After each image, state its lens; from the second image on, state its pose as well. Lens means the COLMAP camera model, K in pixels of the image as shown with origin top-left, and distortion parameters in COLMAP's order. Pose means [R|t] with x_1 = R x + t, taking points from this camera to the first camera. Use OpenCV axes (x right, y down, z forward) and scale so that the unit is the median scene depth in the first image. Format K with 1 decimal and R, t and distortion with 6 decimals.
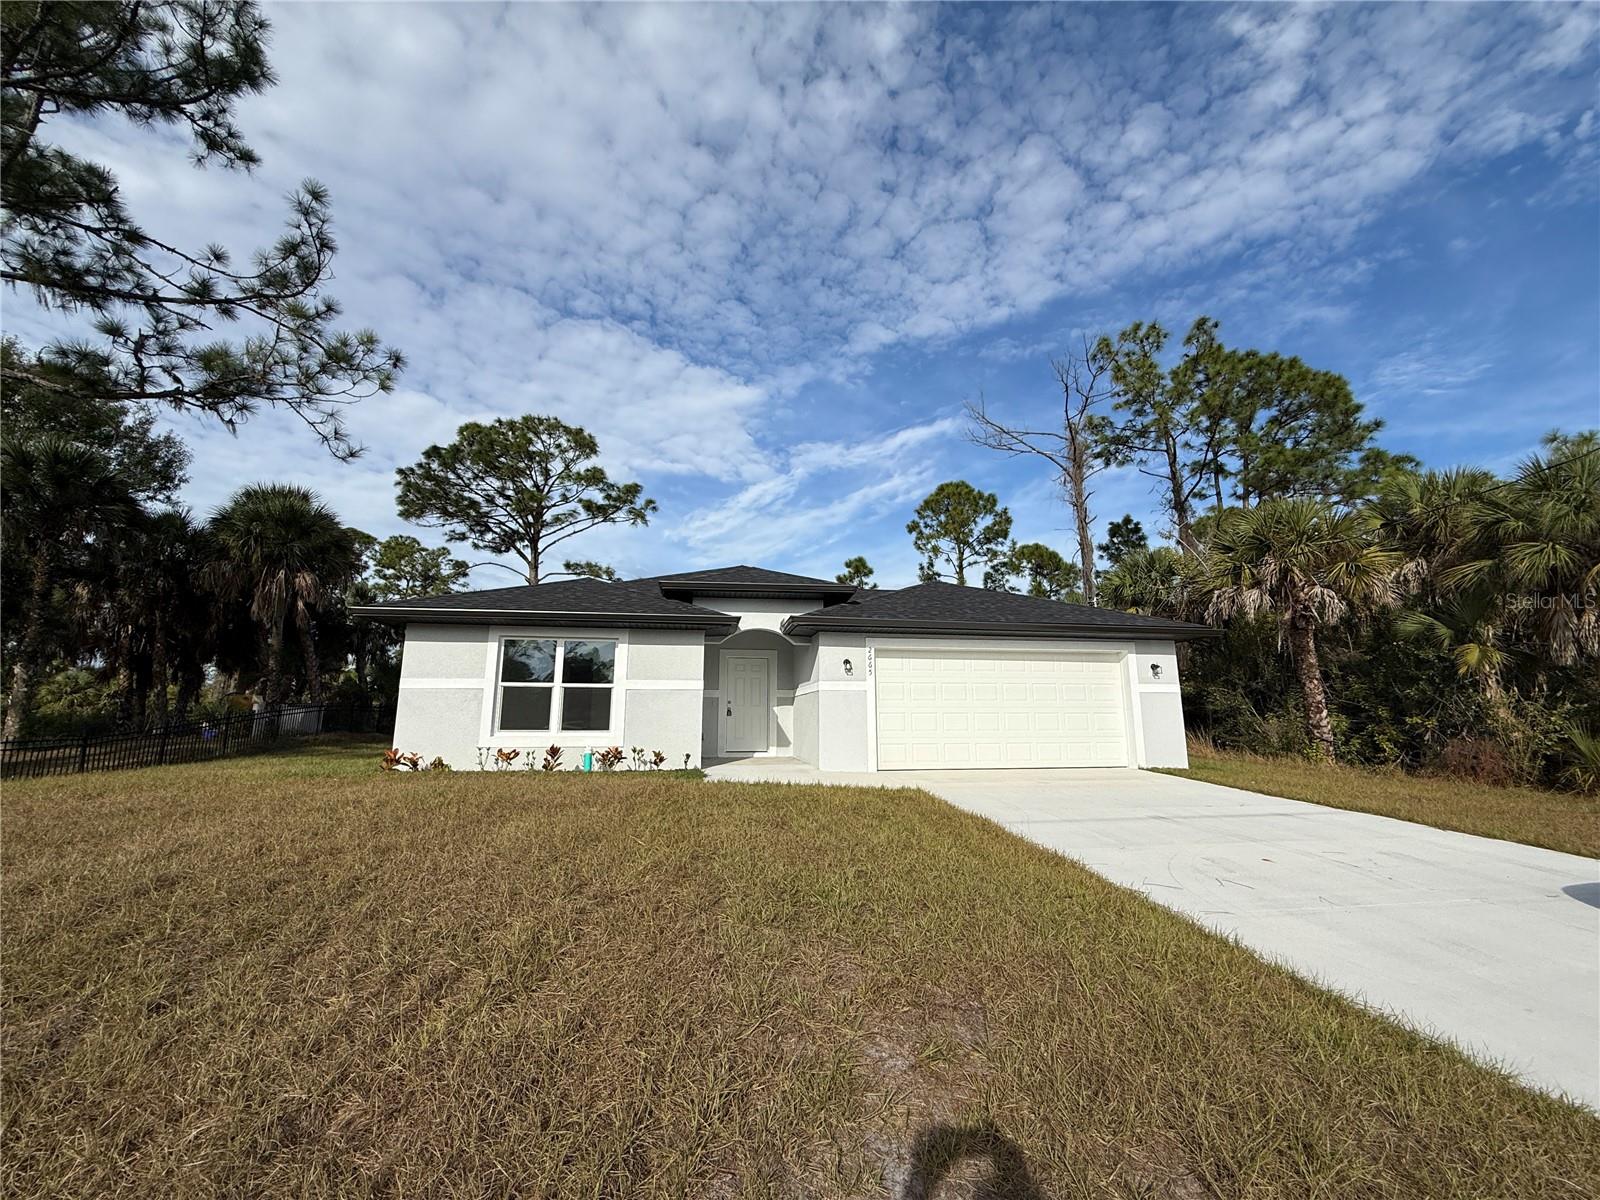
lens RADIAL K [[636.2, 0, 798.6], [0, 636.2, 600.6], [0, 0, 1]] dist [0.000551, -0.000588]
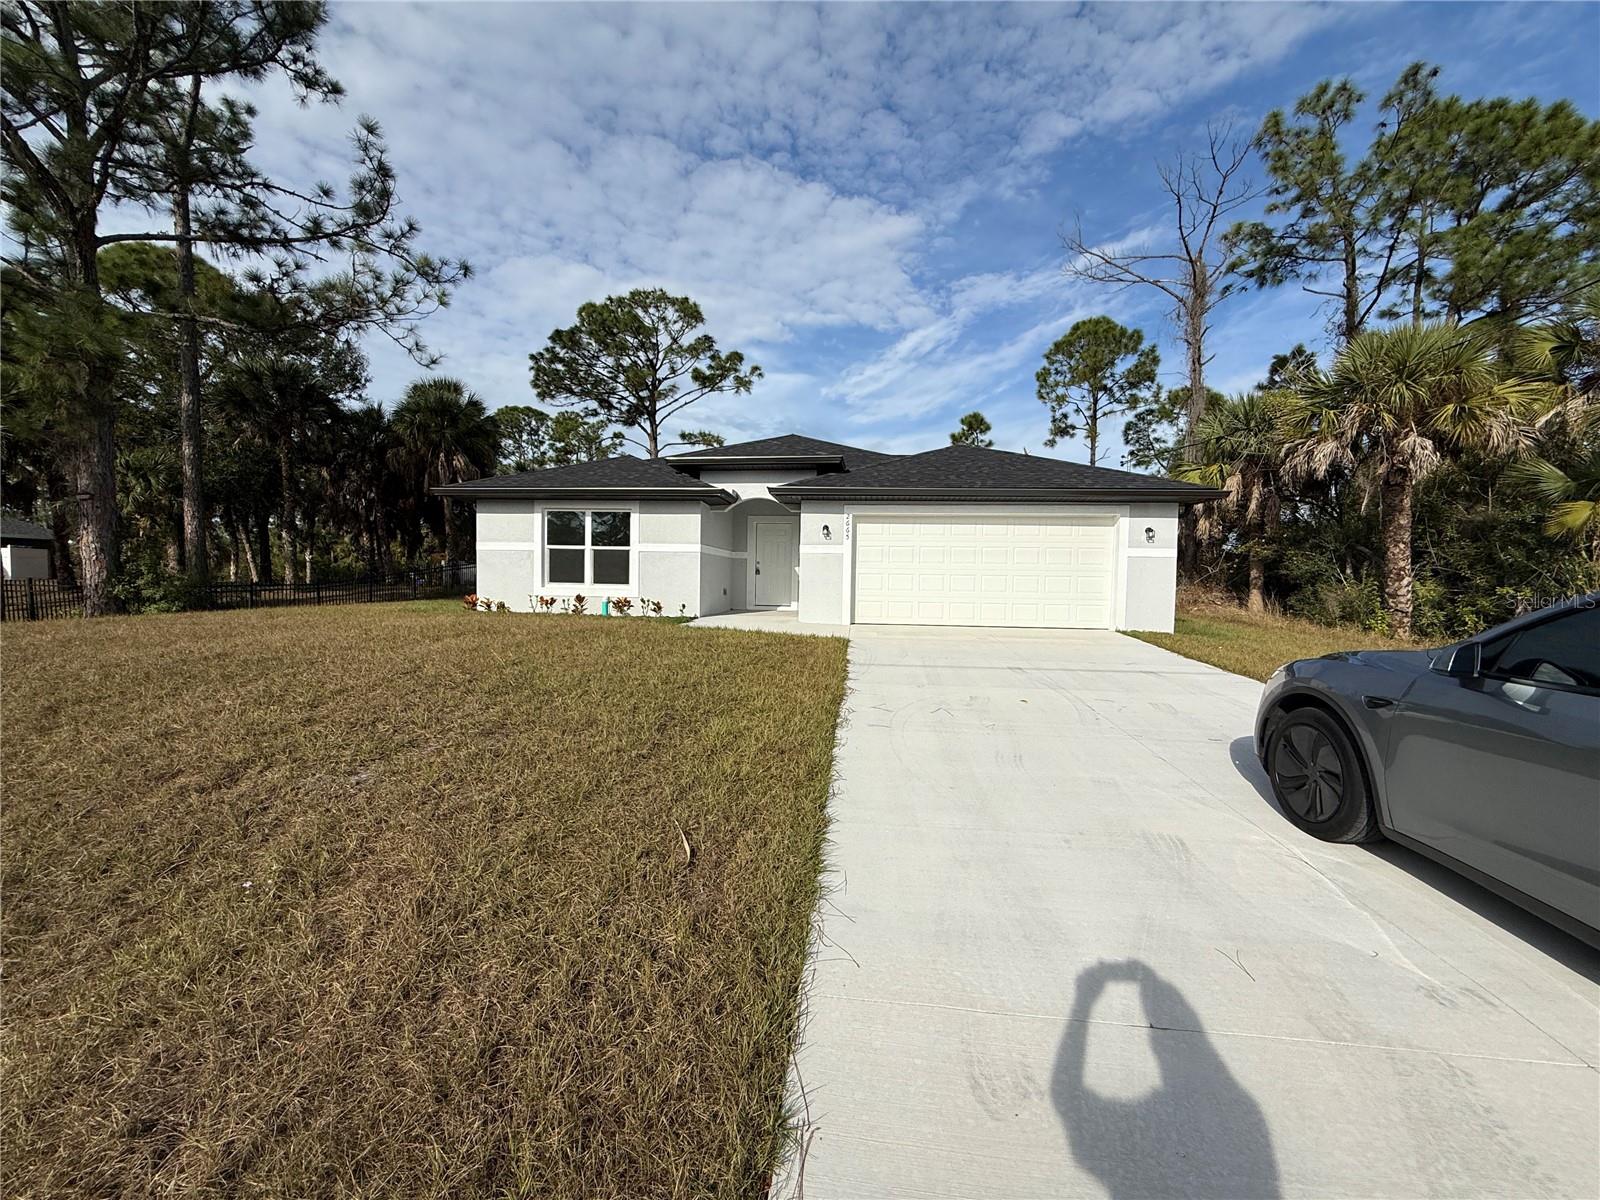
lens RADIAL K [[636.2, 0, 792.2], [0, 636.2, 603.2], [0, 0, 1]] dist [0.000551, -0.000588]
pose [[0.966297, 0.025263, -0.256186, 0.290241], [0.031729, 0.975897, 0.215912, -0.015665], [0.255465, -0.216764, 0.942205, -0.083640]]
